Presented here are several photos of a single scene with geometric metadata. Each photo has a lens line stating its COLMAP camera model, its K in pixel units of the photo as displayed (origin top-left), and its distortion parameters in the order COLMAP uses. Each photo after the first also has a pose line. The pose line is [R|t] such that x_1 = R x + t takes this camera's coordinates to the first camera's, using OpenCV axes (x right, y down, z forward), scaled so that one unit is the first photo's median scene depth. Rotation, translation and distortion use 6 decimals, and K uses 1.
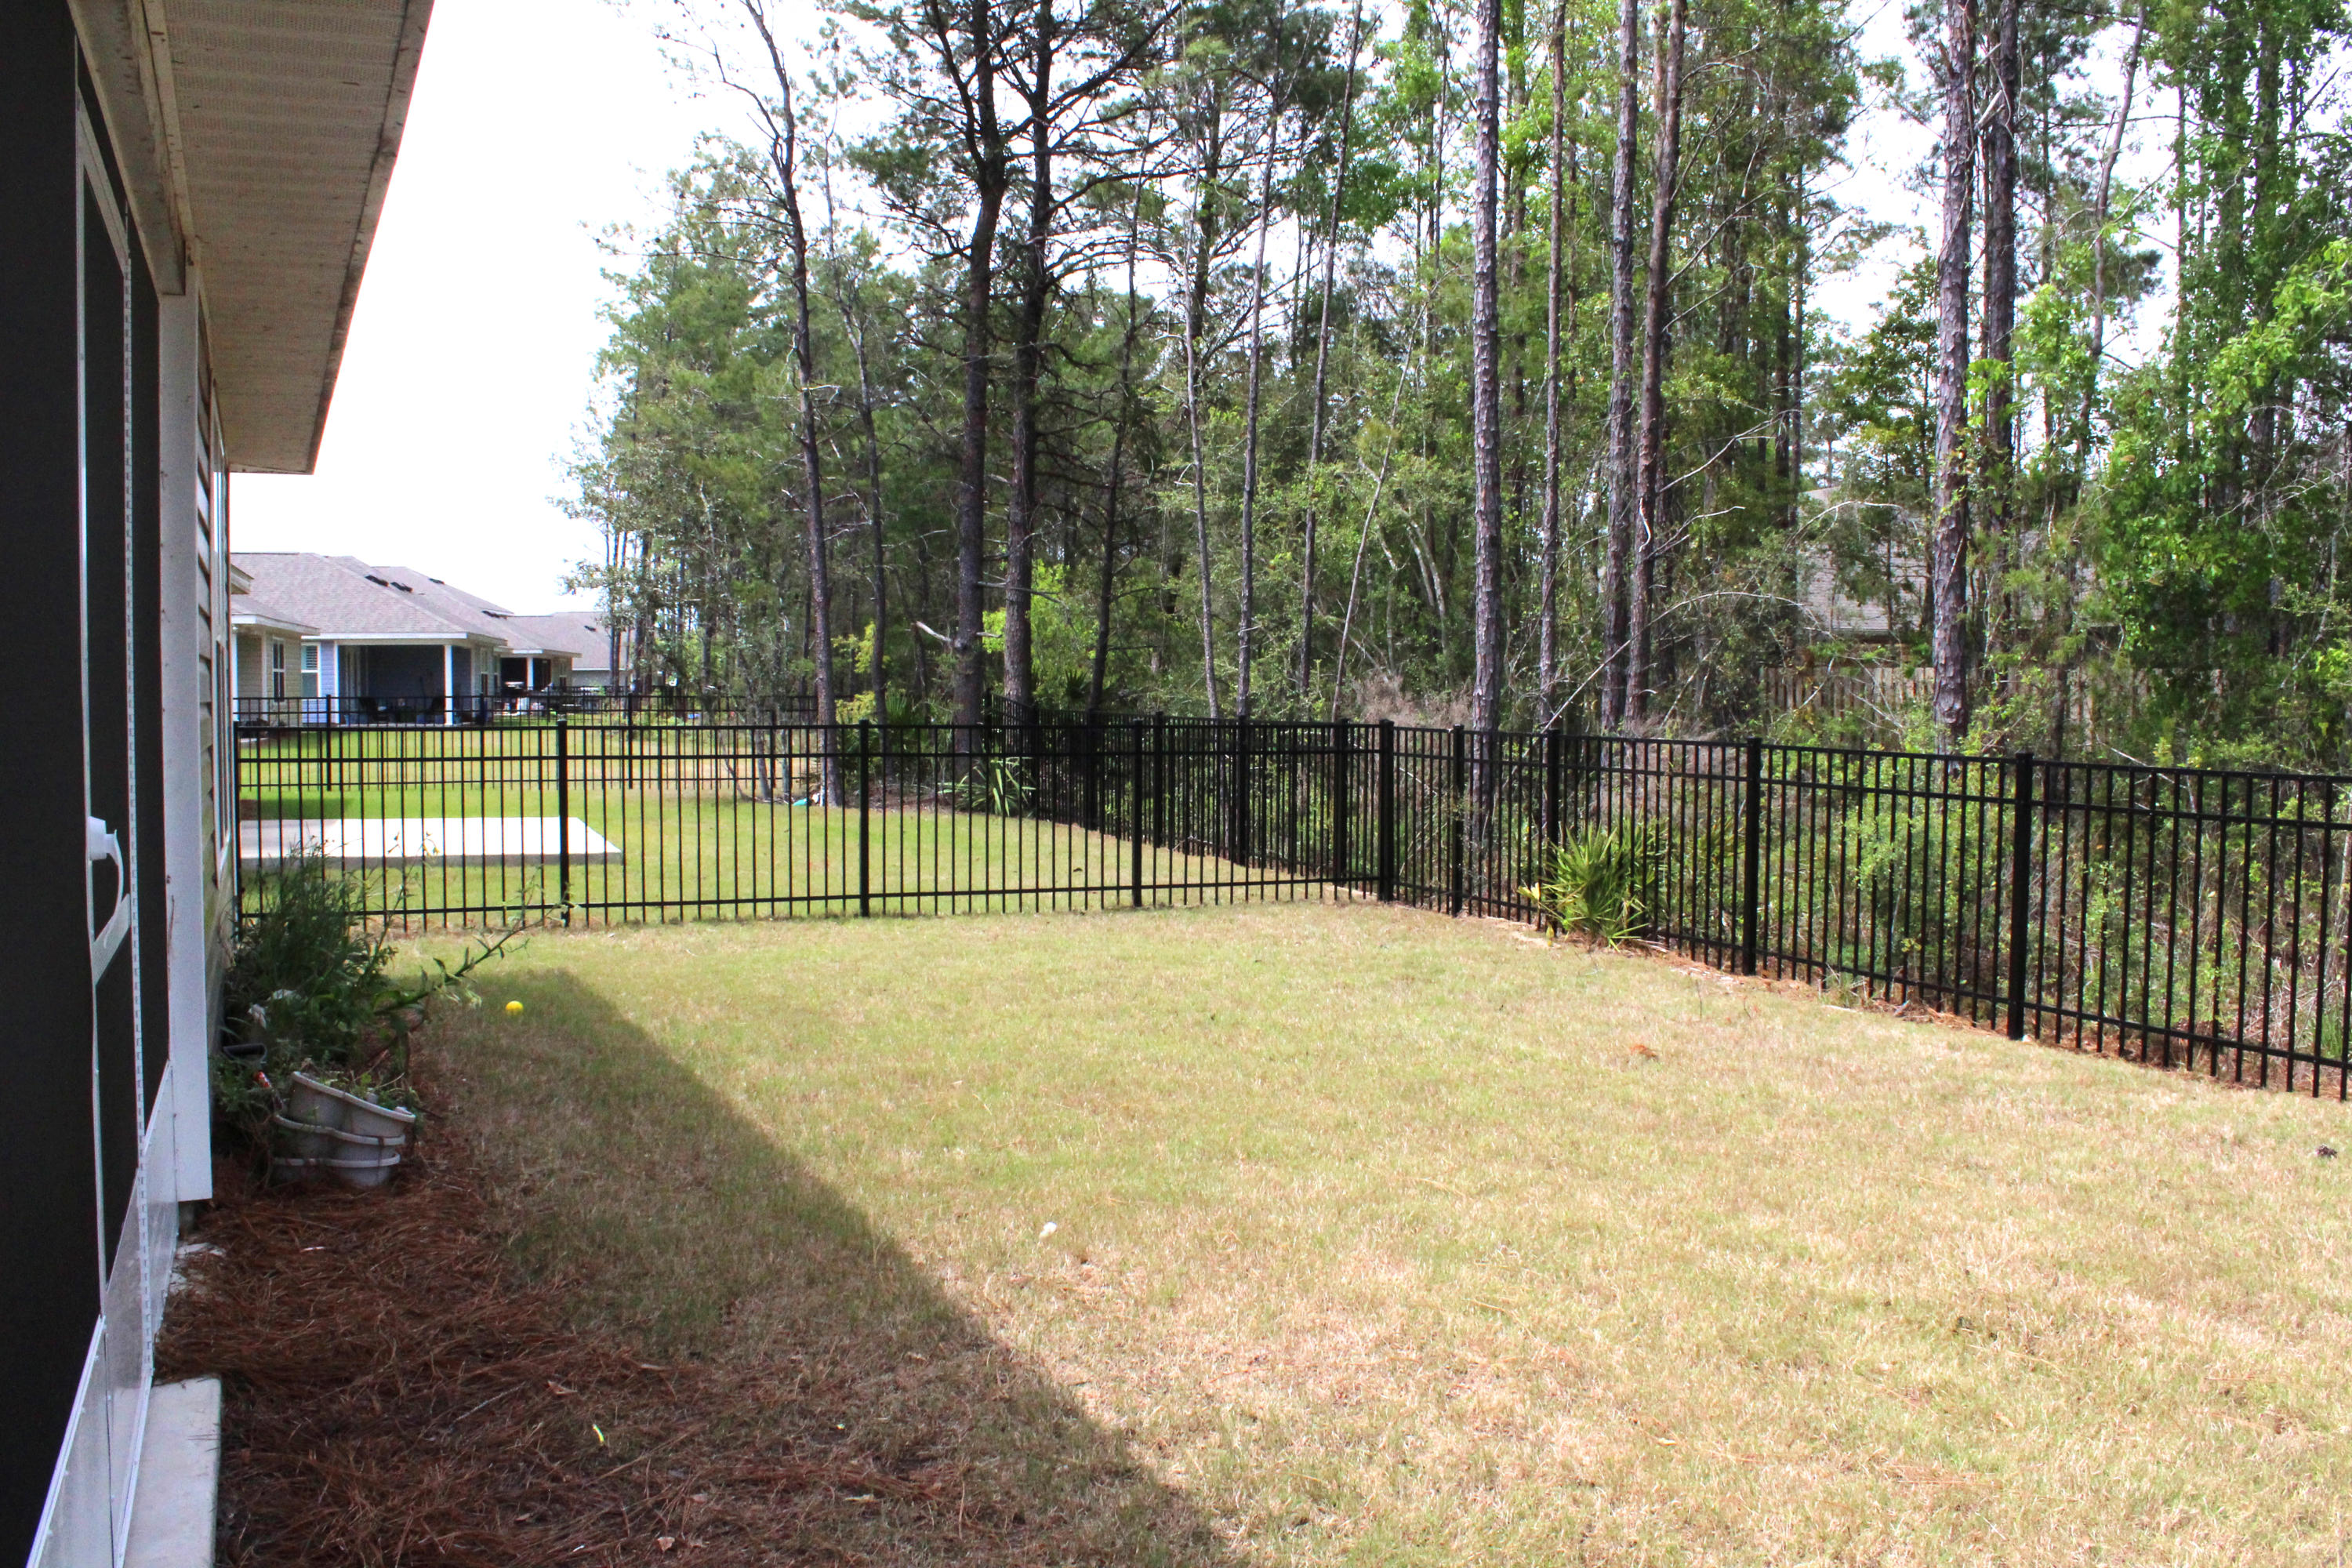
lens RADIAL K [[1983.9, 0, 1187.4], [0, 1983.9, 788.6], [0, 0, 1]] dist [-0.186038, 0.178304]
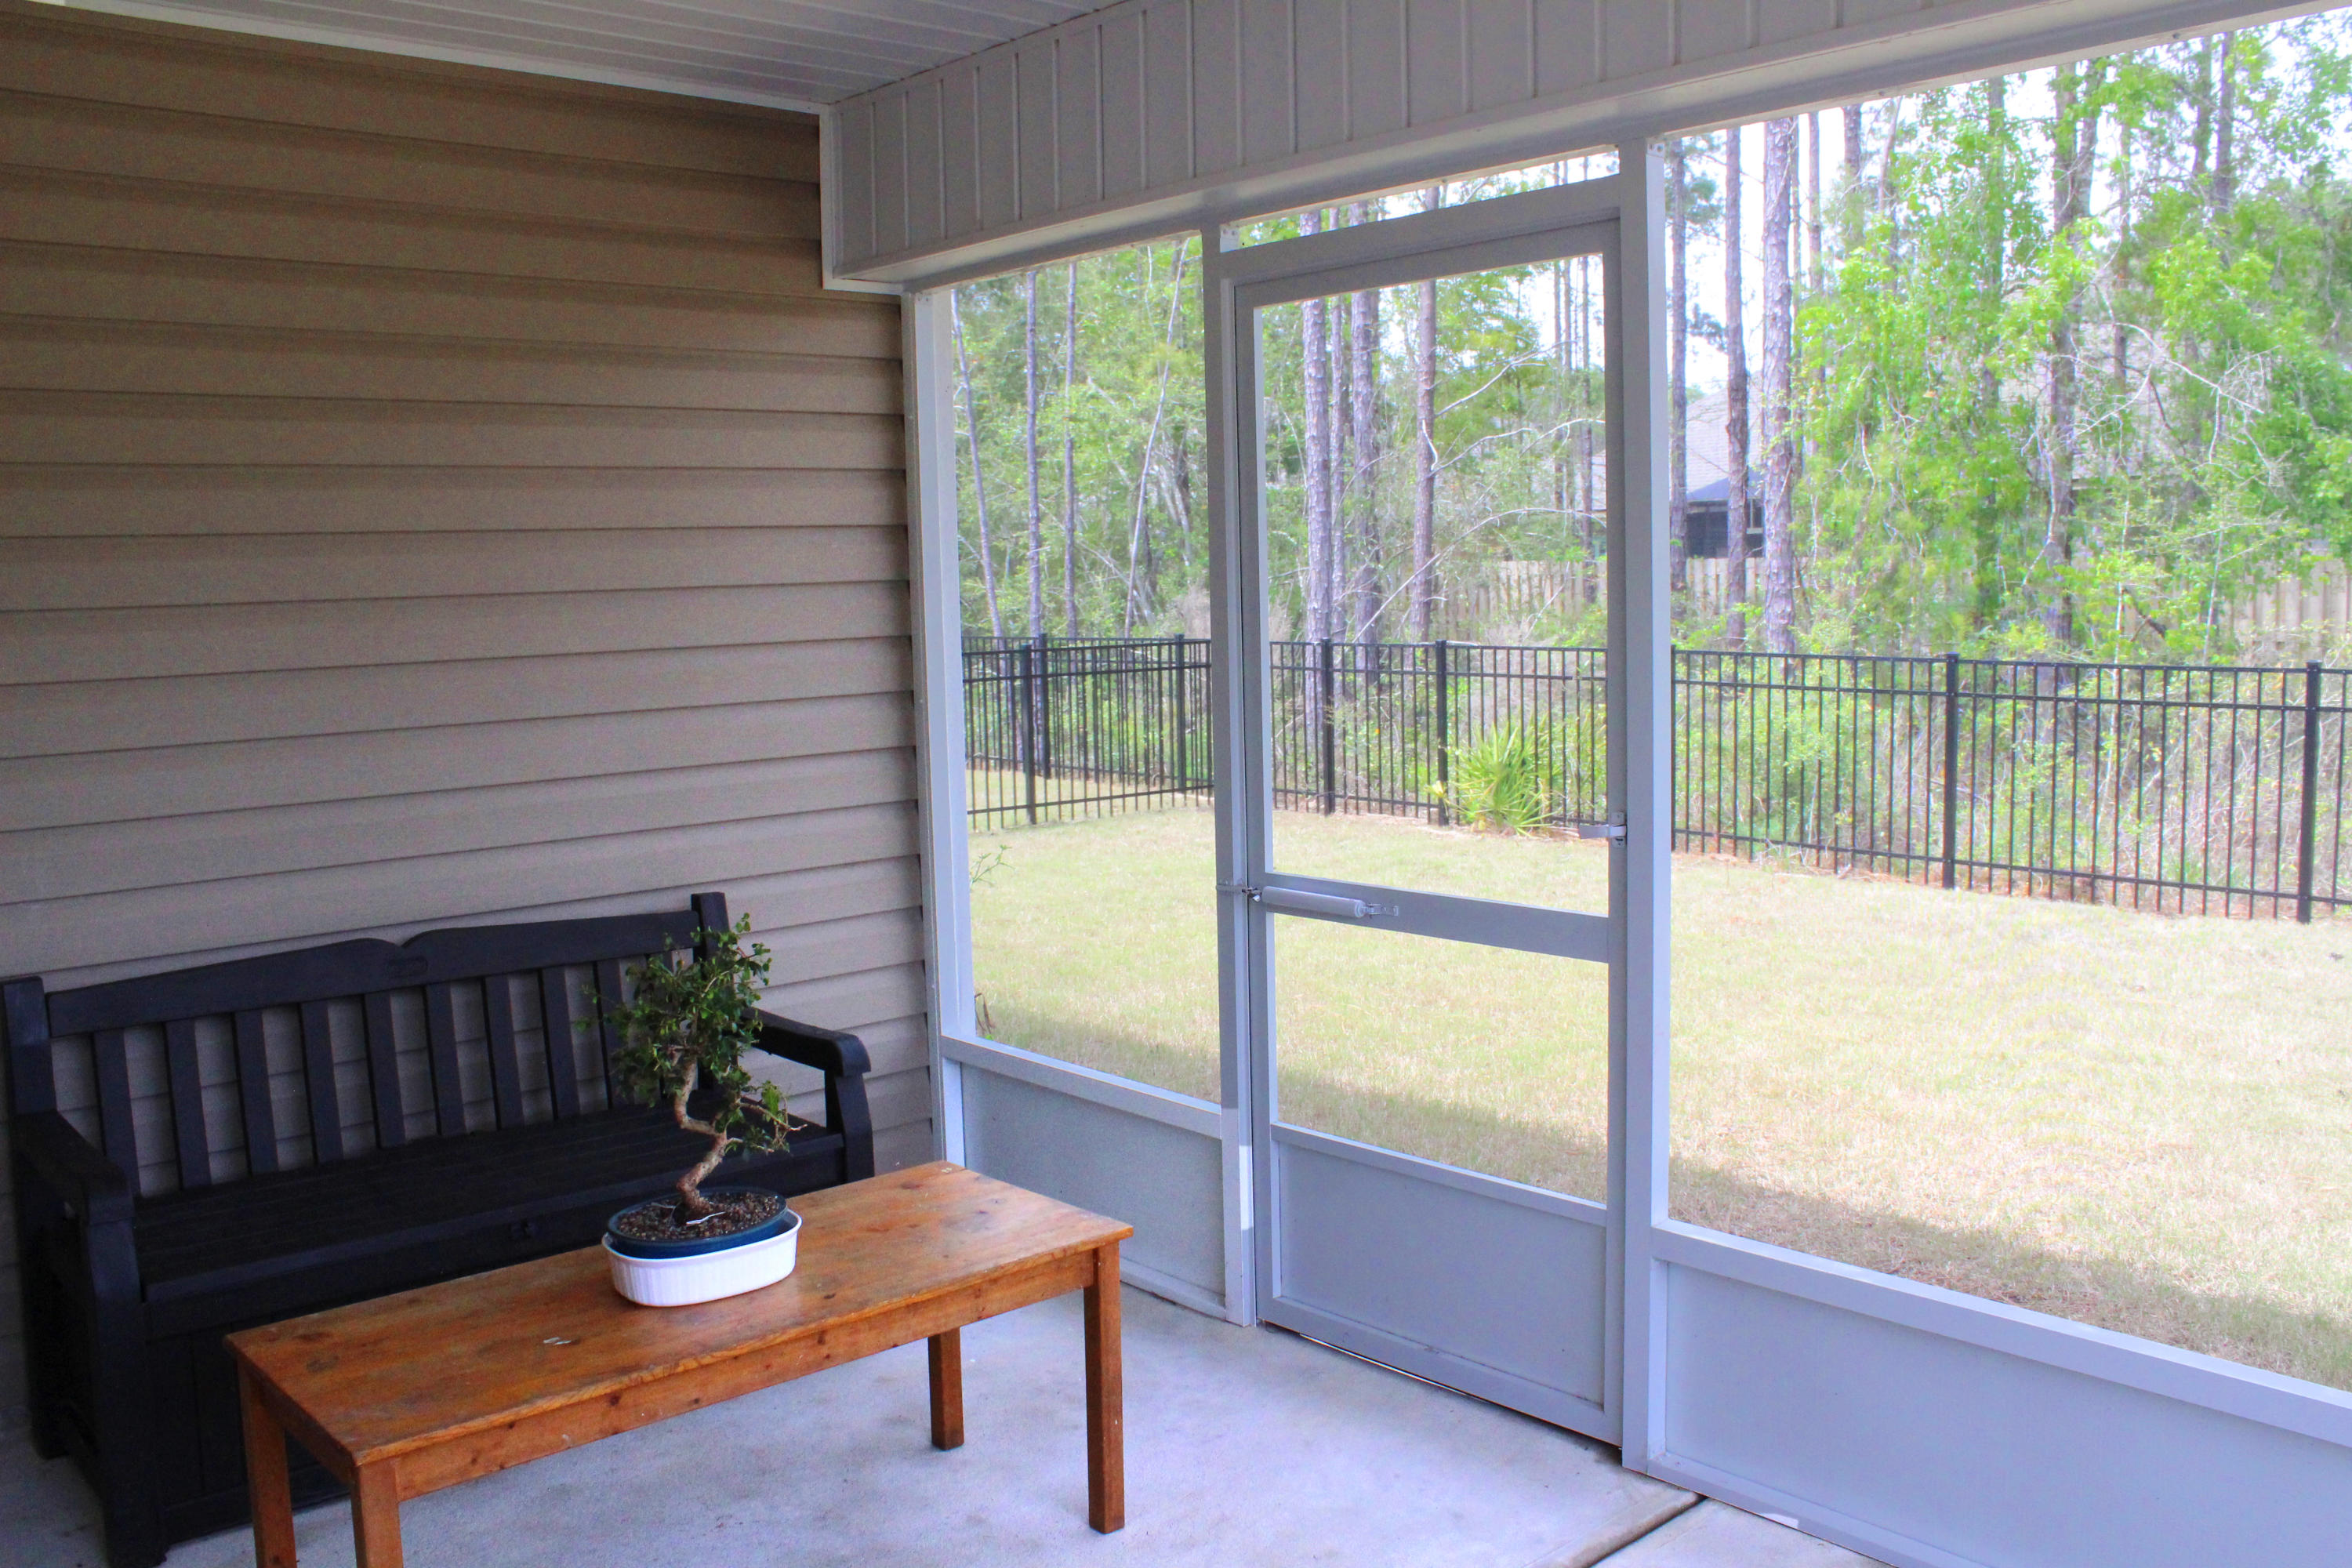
lens RADIAL K [[1983.9, 0, 1187.4], [0, 1983.9, 788.6], [0, 0, 1]] dist [-0.186038, 0.178304]
pose [[0.958242, -0.058209, 0.279971, -0.275422], [0.043178, 0.997290, 0.059565, -0.020329], [-0.282680, -0.044989, 0.958159, -0.019118]]
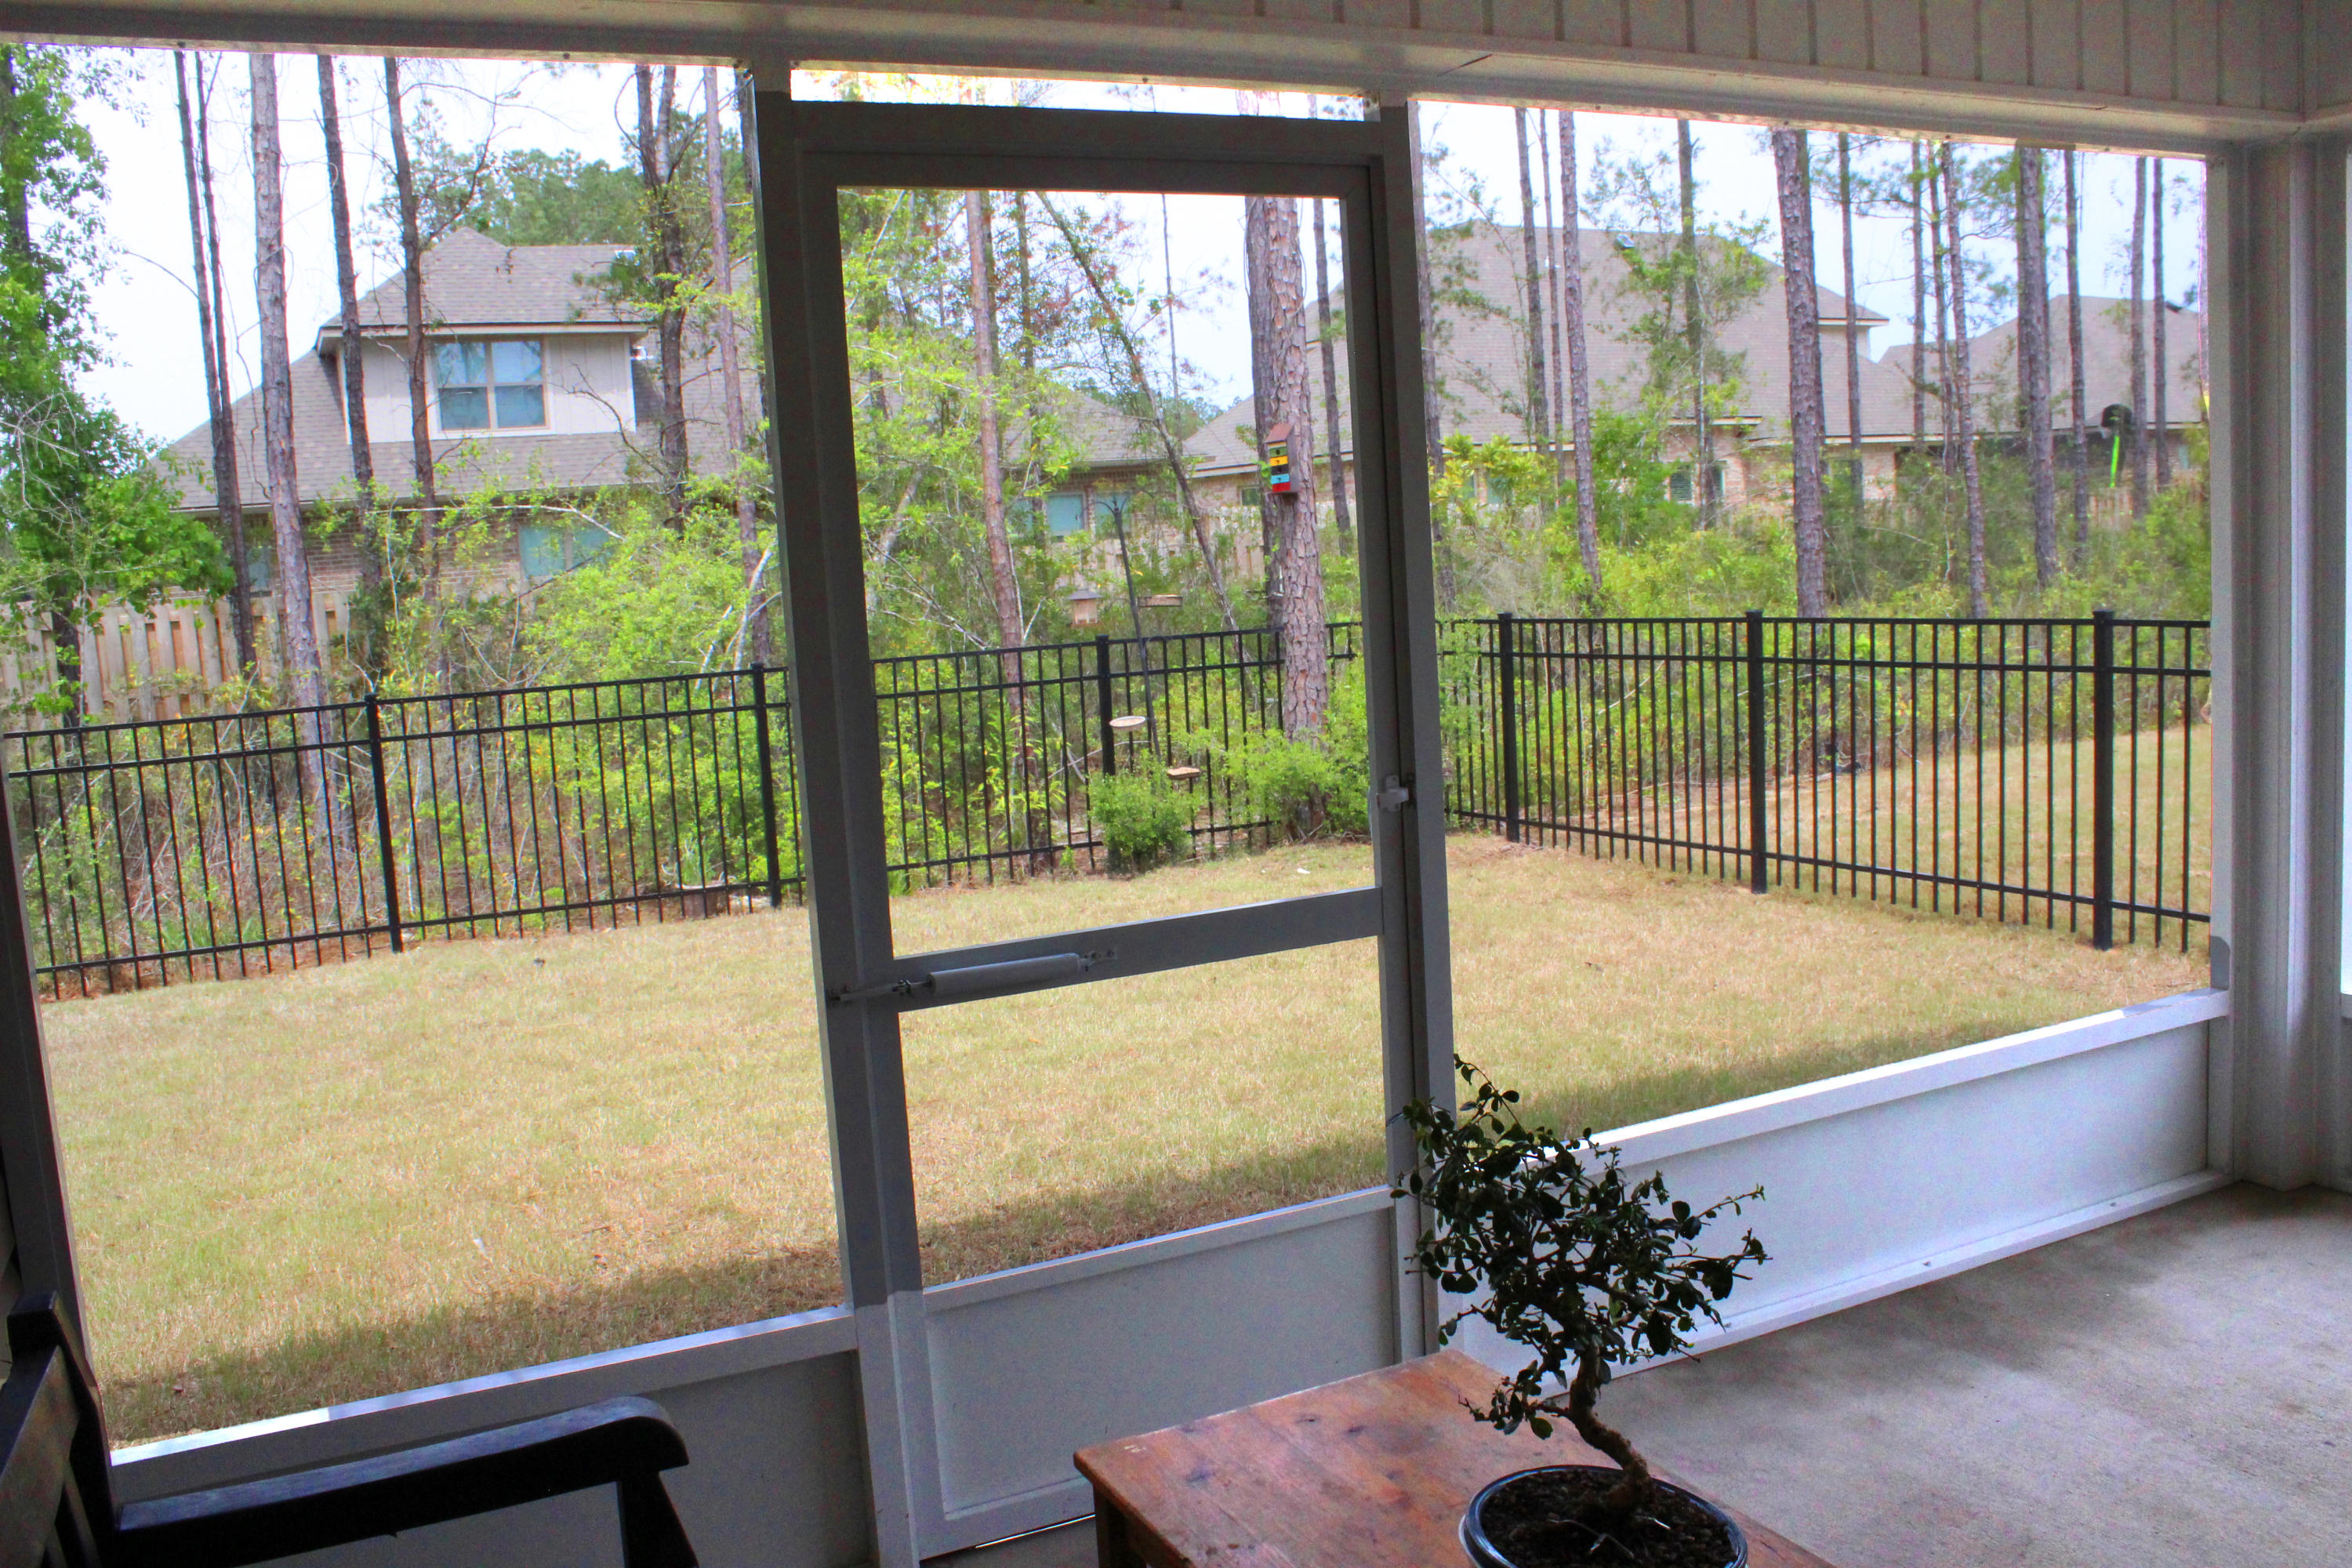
lens RADIAL K [[1983.9, 0, 1187.4], [0, 1983.9, 788.6], [0, 0, 1]] dist [-0.186038, 0.178304]
pose [[-0.002665, -0.133497, 0.991046, -0.410458], [0.112654, 0.984700, 0.132945, -0.035630], [-0.993631, 0.112000, 0.012415, 0.257535]]
